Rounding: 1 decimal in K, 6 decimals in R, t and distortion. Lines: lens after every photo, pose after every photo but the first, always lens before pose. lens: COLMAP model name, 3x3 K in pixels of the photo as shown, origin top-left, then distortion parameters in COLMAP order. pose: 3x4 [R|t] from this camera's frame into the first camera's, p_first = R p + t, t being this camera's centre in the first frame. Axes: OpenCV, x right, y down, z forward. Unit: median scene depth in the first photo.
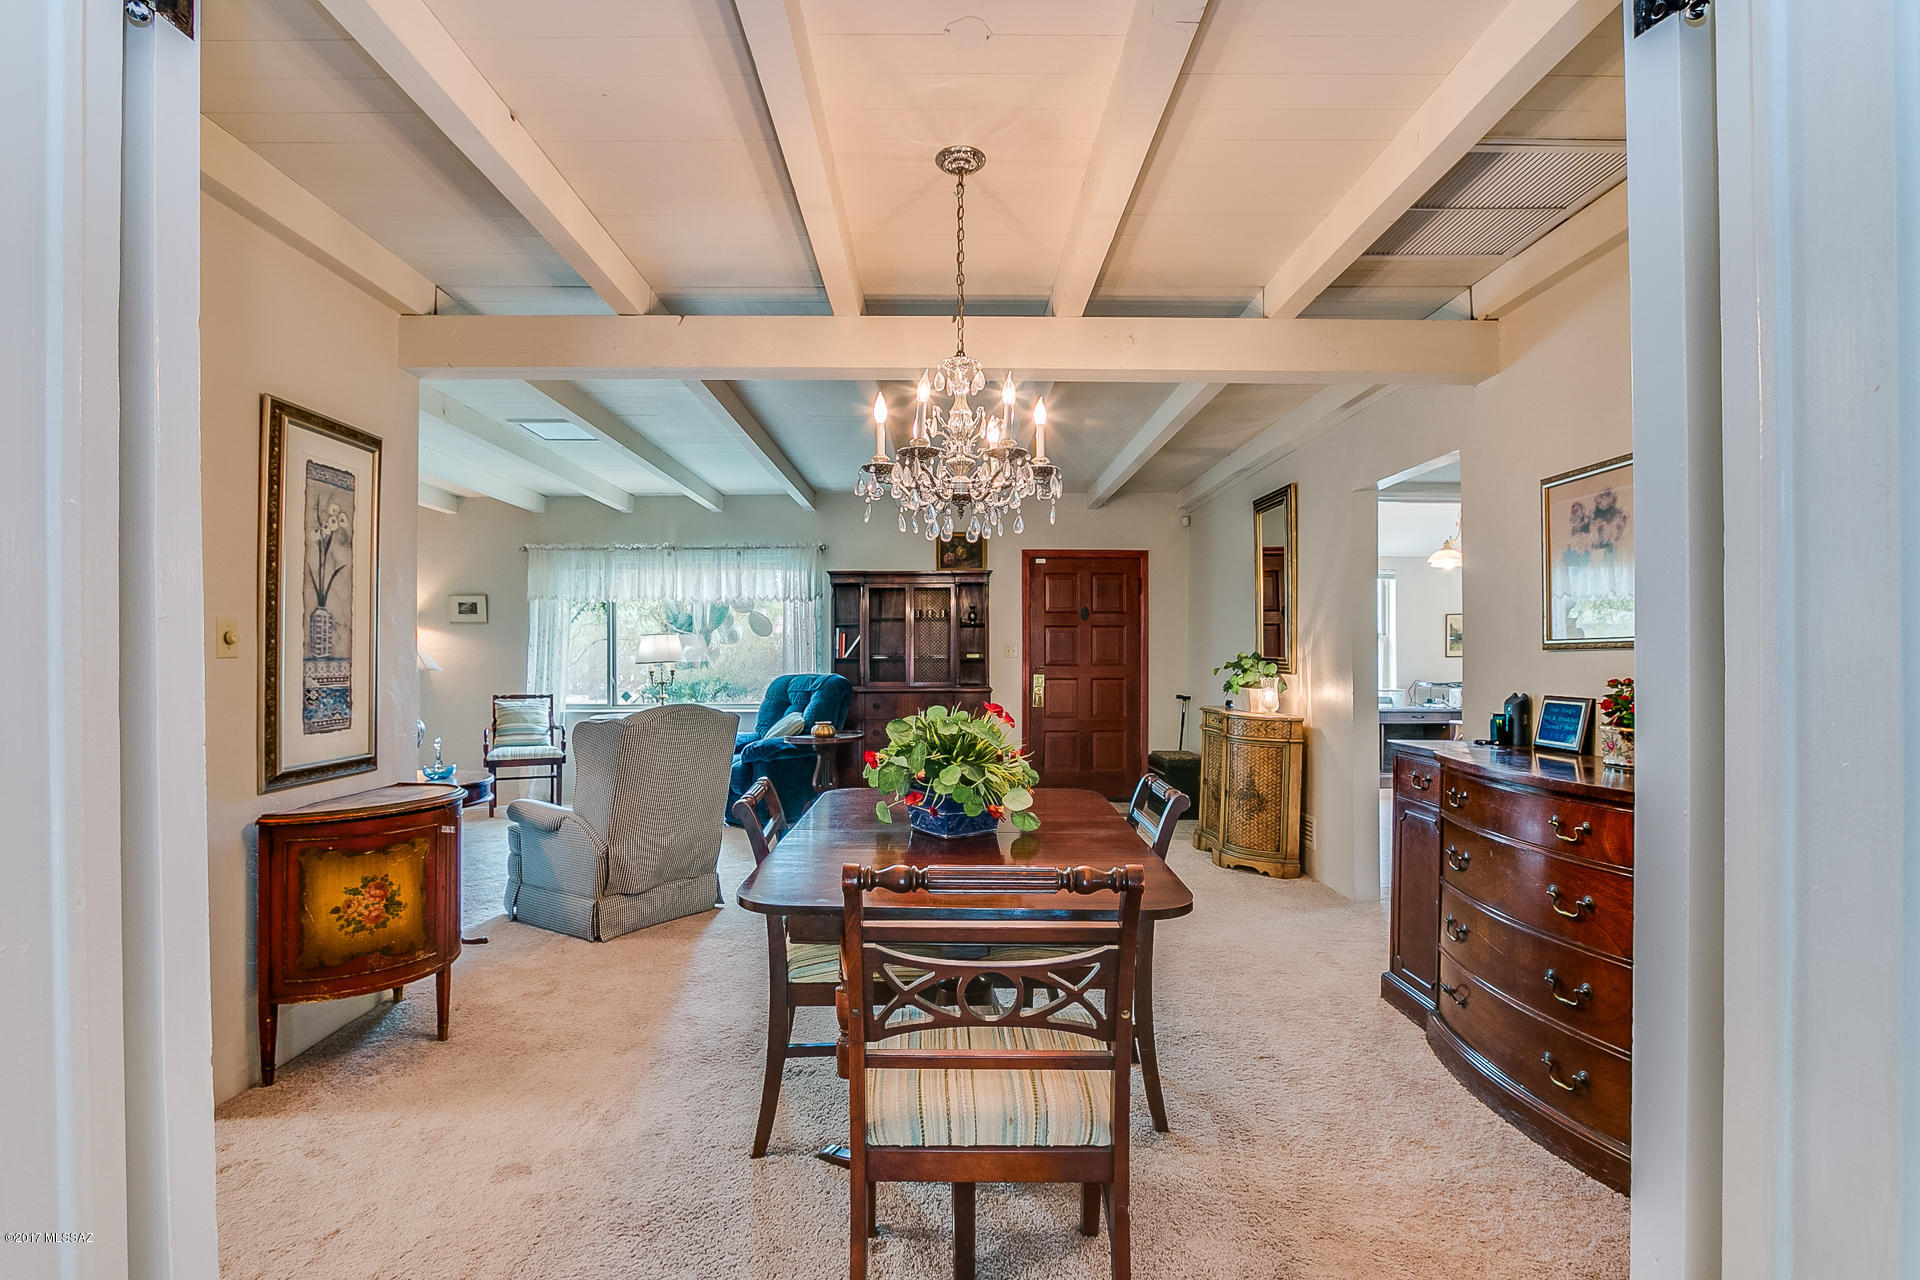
lens RADIAL K [[900.2, 0, 926.3], [0, 900.2, 659.1], [0, 0, 1]] dist [-0.020384, 0.005913]
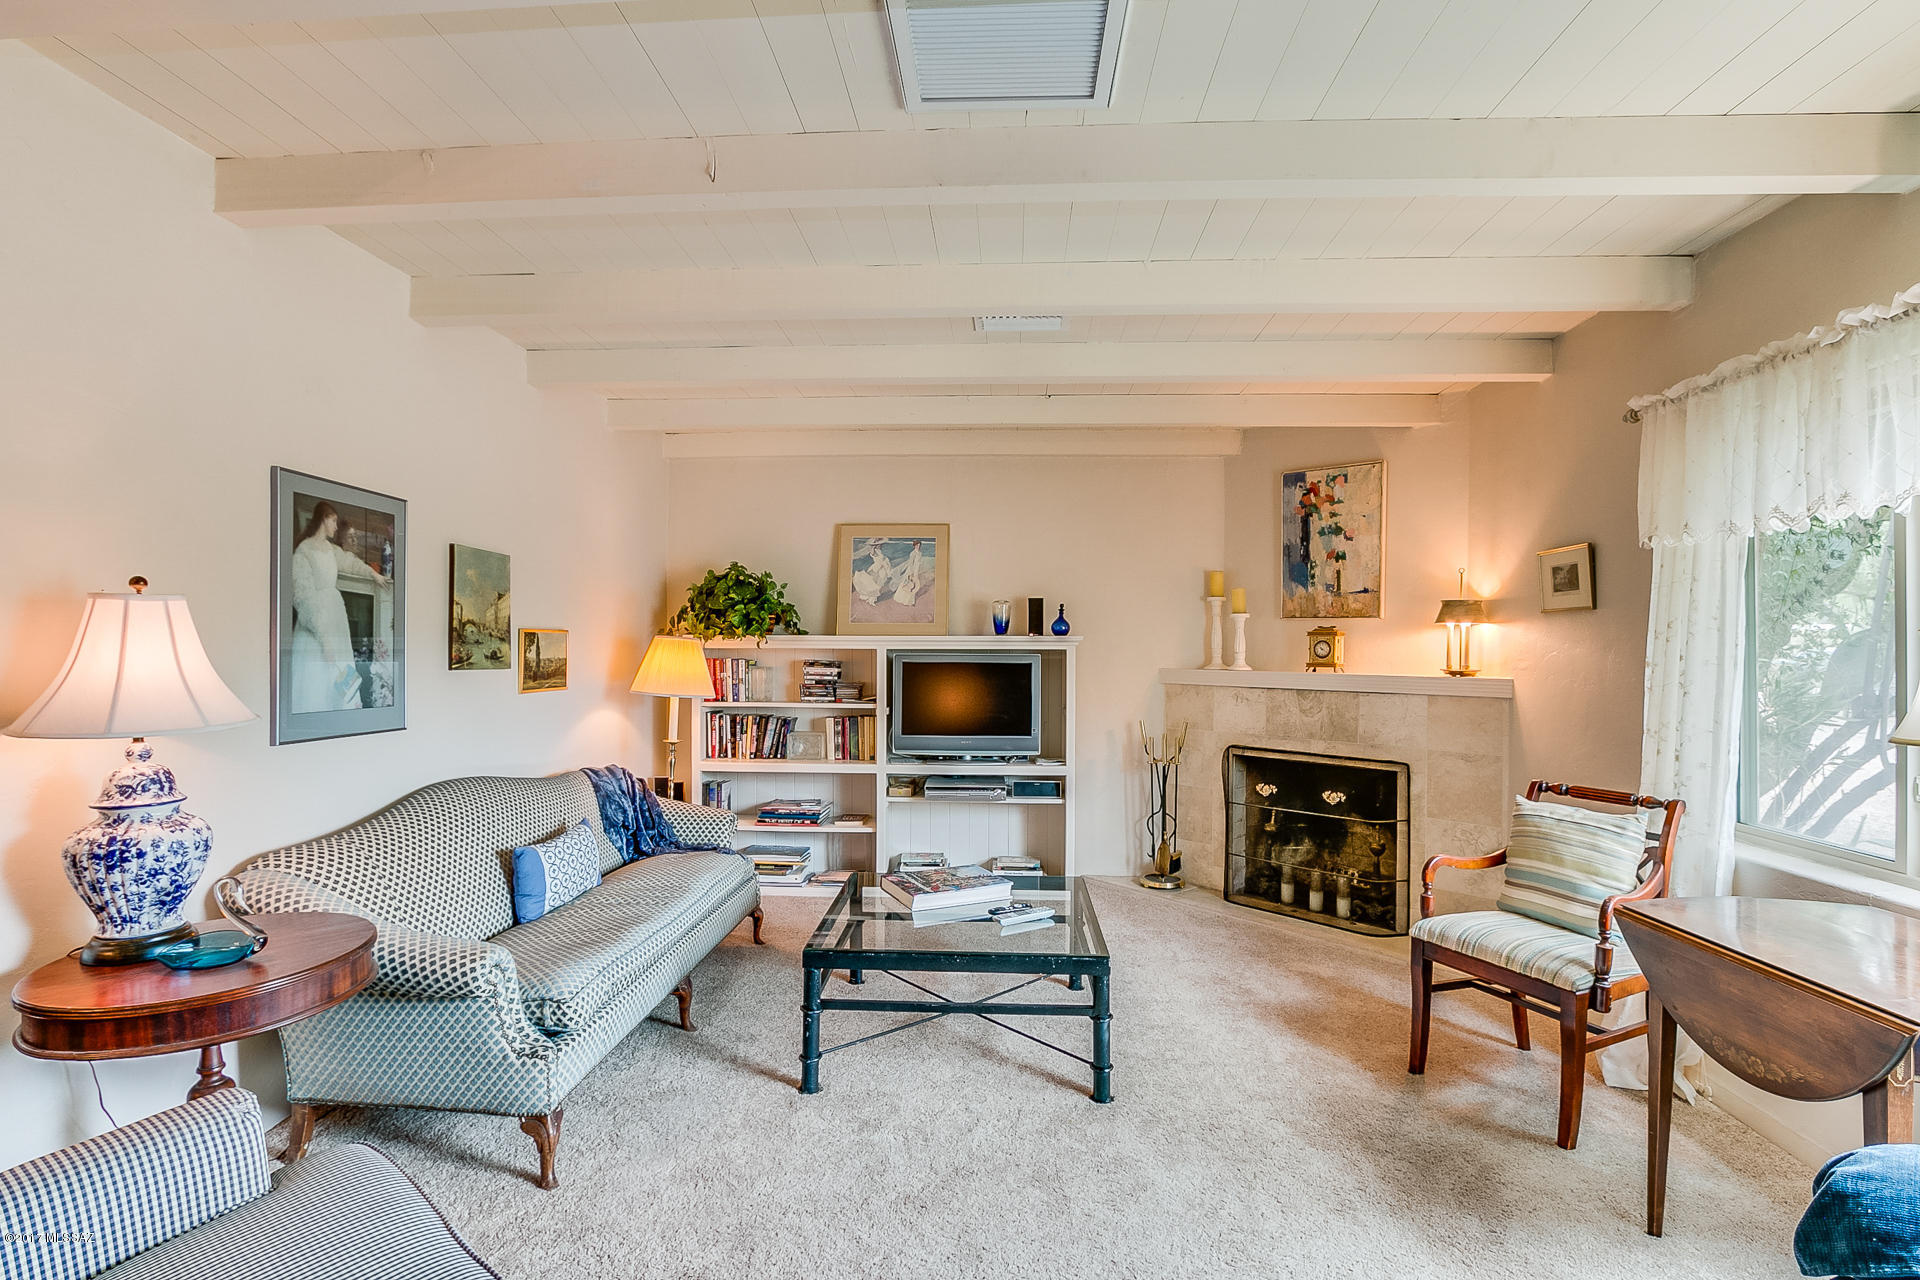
lens RADIAL K [[900.2, 0, 945.5], [0, 900.2, 648.6], [0, 0, 1]] dist [-0.020384, 0.005913]
pose [[-0.043758, -0.000954, -0.999042, -0.050746], [-0.008955, 0.999960, -0.000562, -0.019608], [0.999002, 0.008922, -0.043765, 0.747225]]
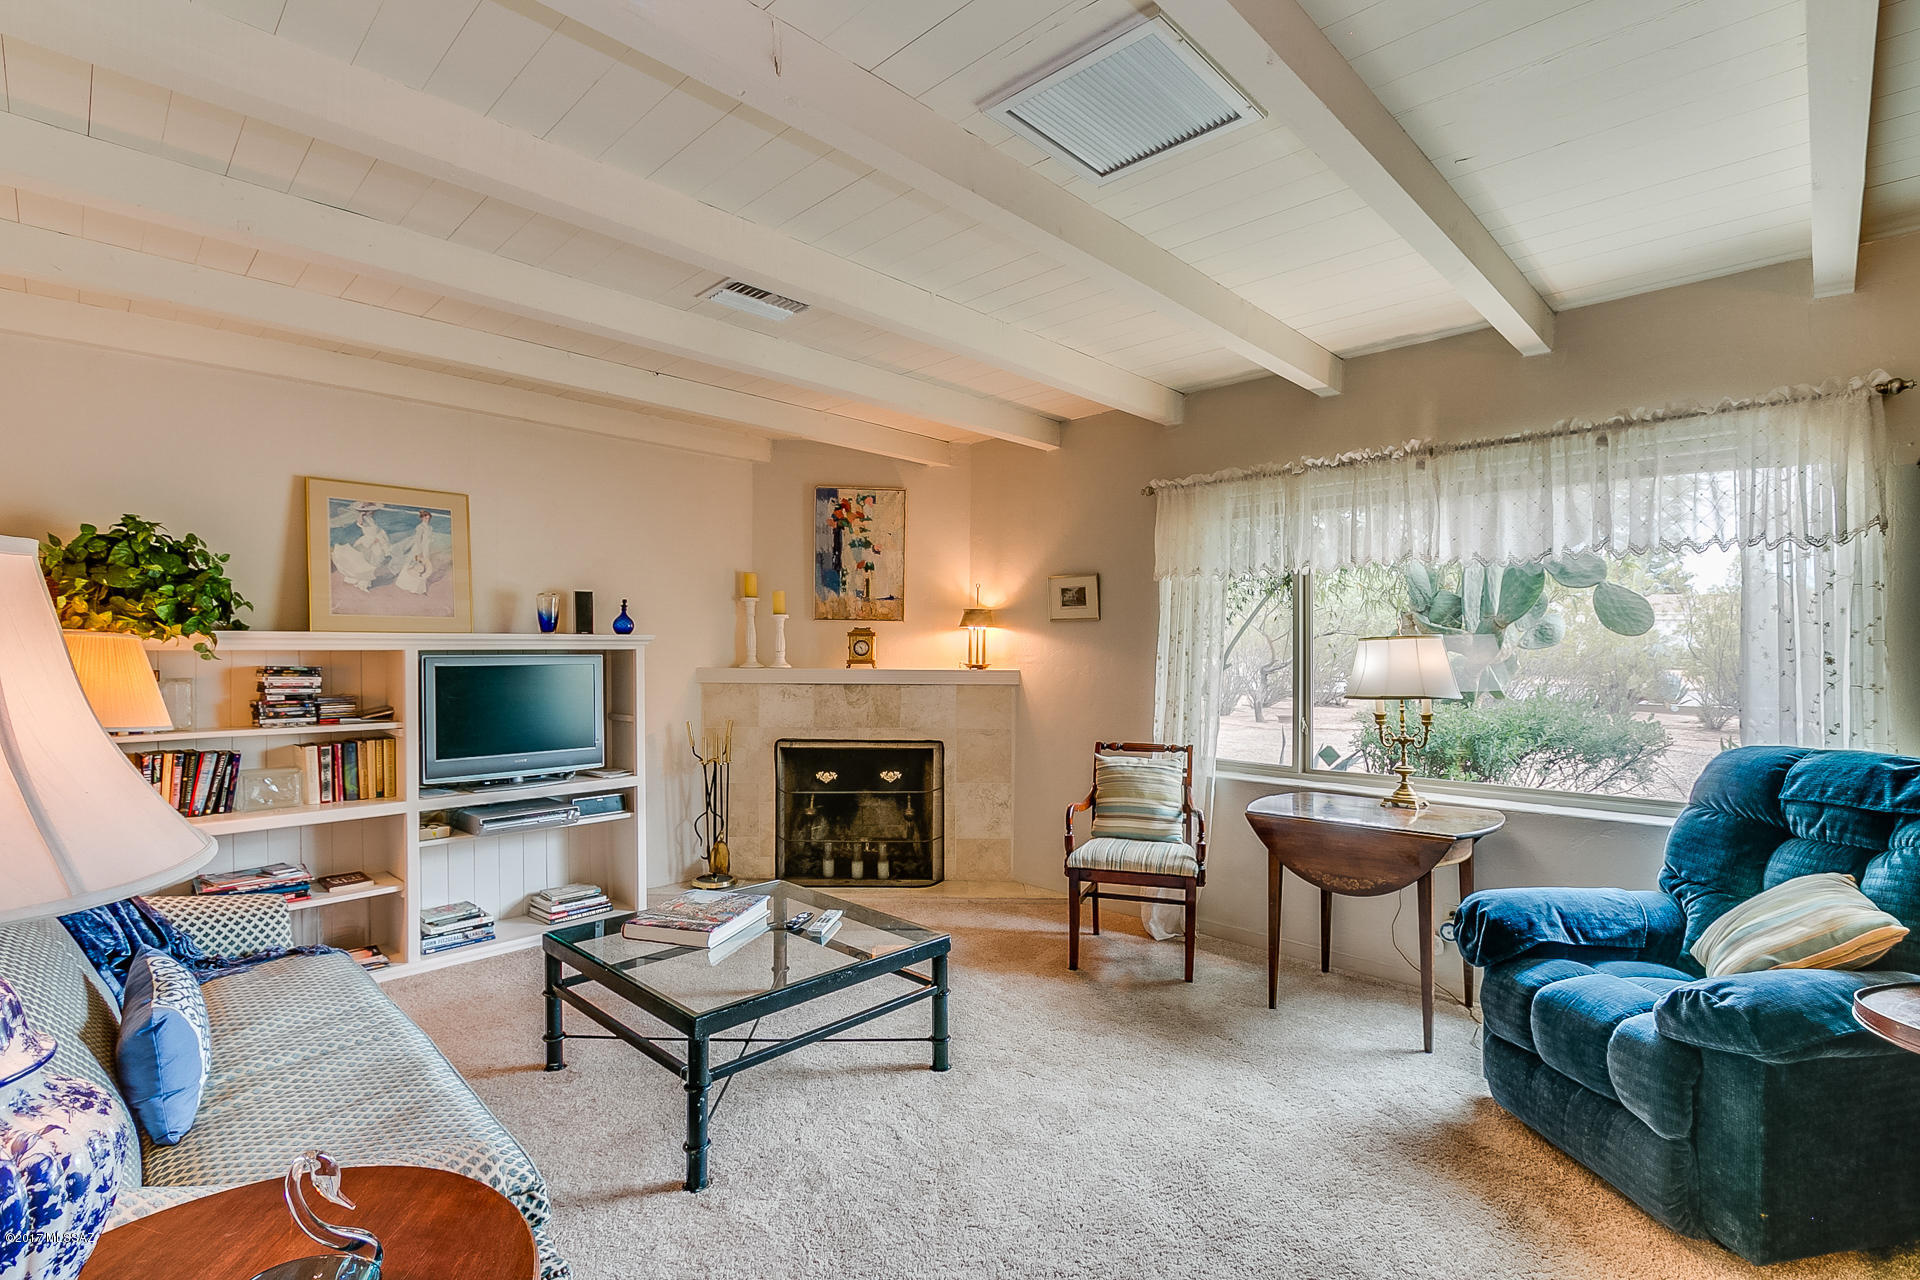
lens RADIAL K [[900.2, 0, 949.3], [0, 900.2, 653.4], [0, 0, 1]] dist [-0.020384, 0.005913]
pose [[0.725346, 0.005659, -0.688362, -0.147224], [-0.003606, 0.999984, 0.004422, -0.020823], [0.688375, -0.000725, 0.725354, 0.508230]]
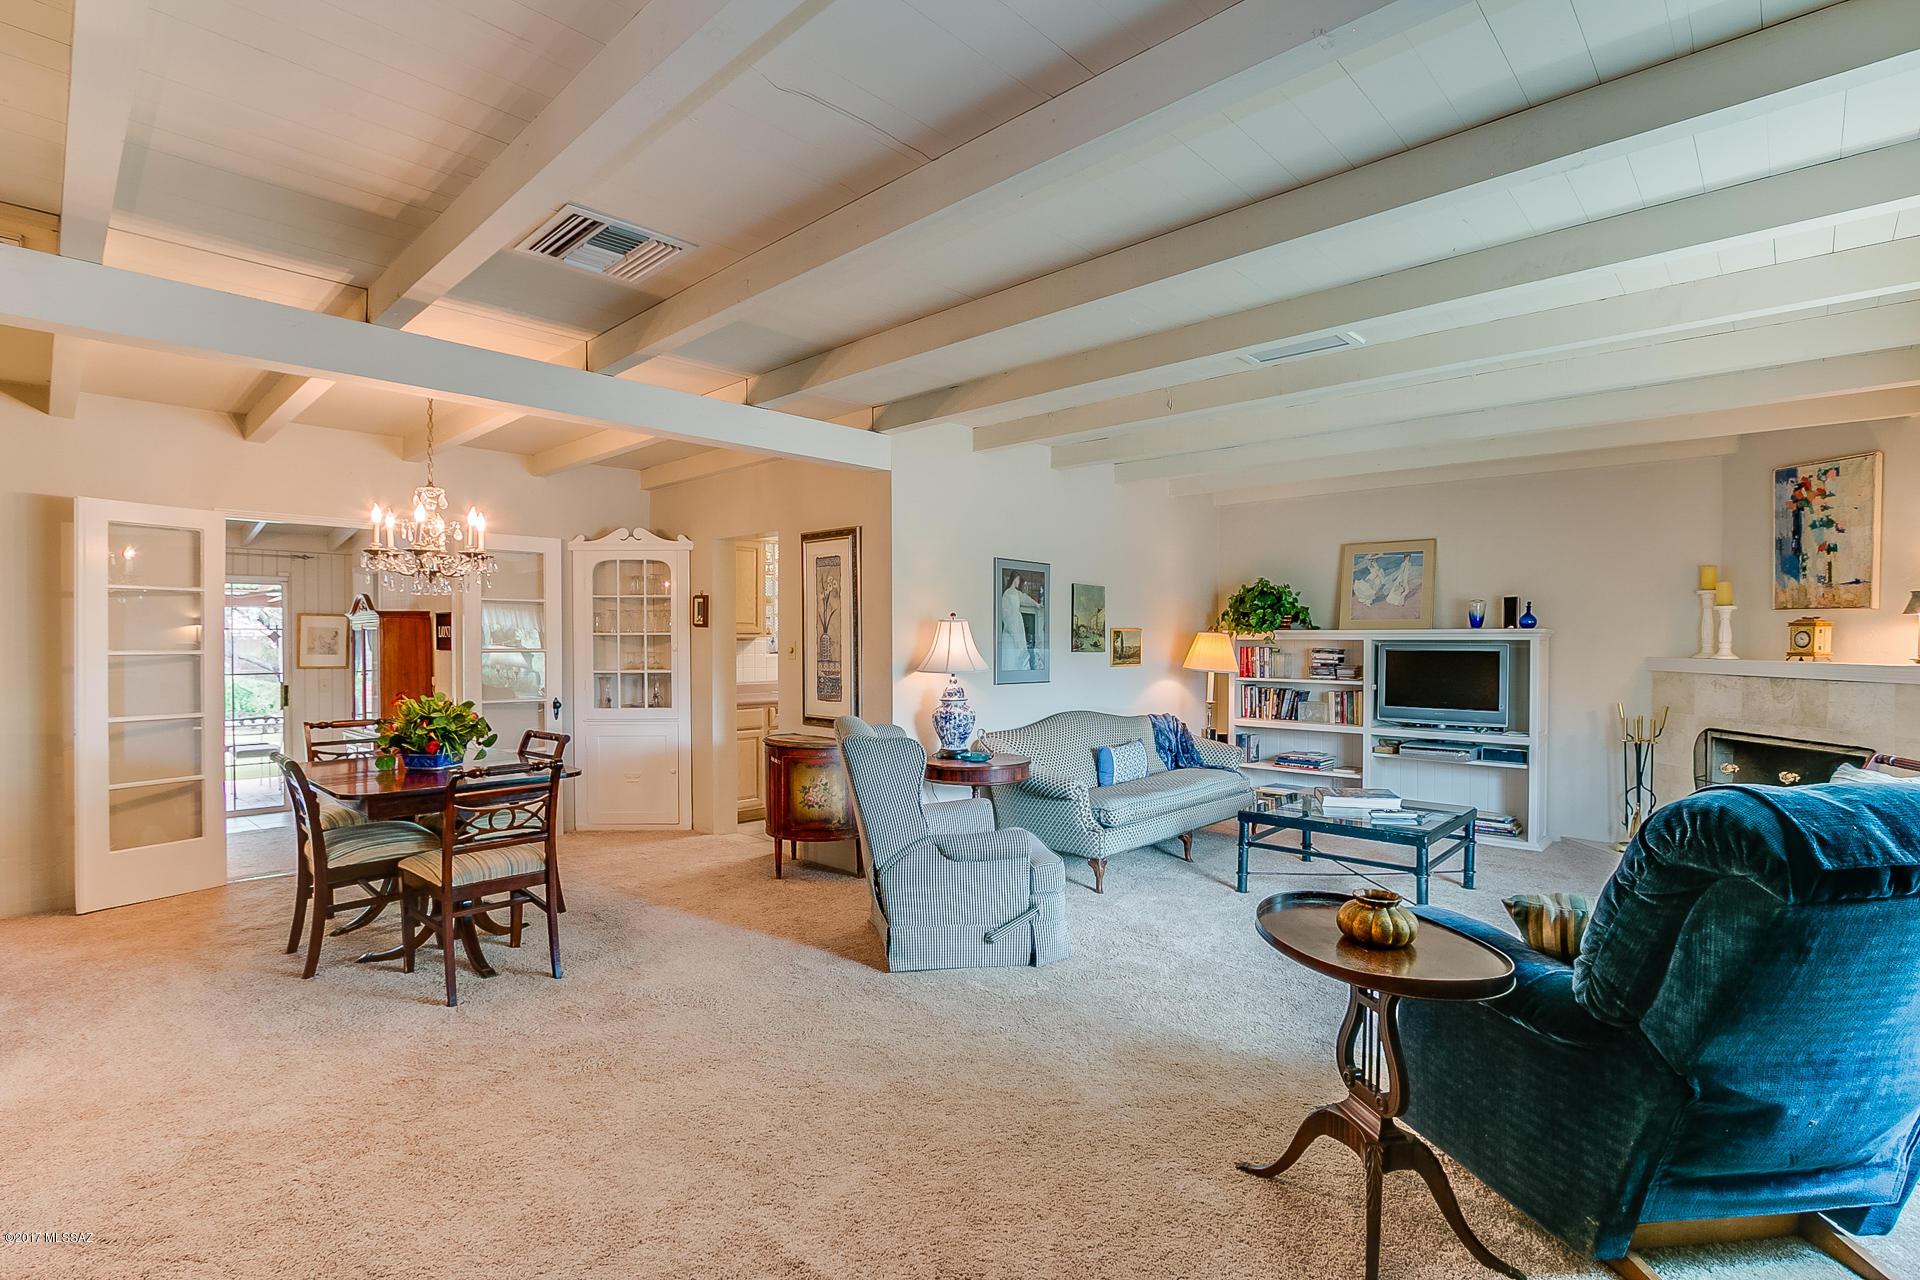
lens RADIAL K [[900.2, 0, 952.2], [0, 900.2, 647.6], [0, 0, 1]] dist [-0.020384, 0.005913]
pose [[-0.669424, 0.006328, -0.742854, 0.210942], [-0.004750, 0.999907, 0.012798, -0.021115], [0.742866, 0.012095, -0.669331, 0.959362]]
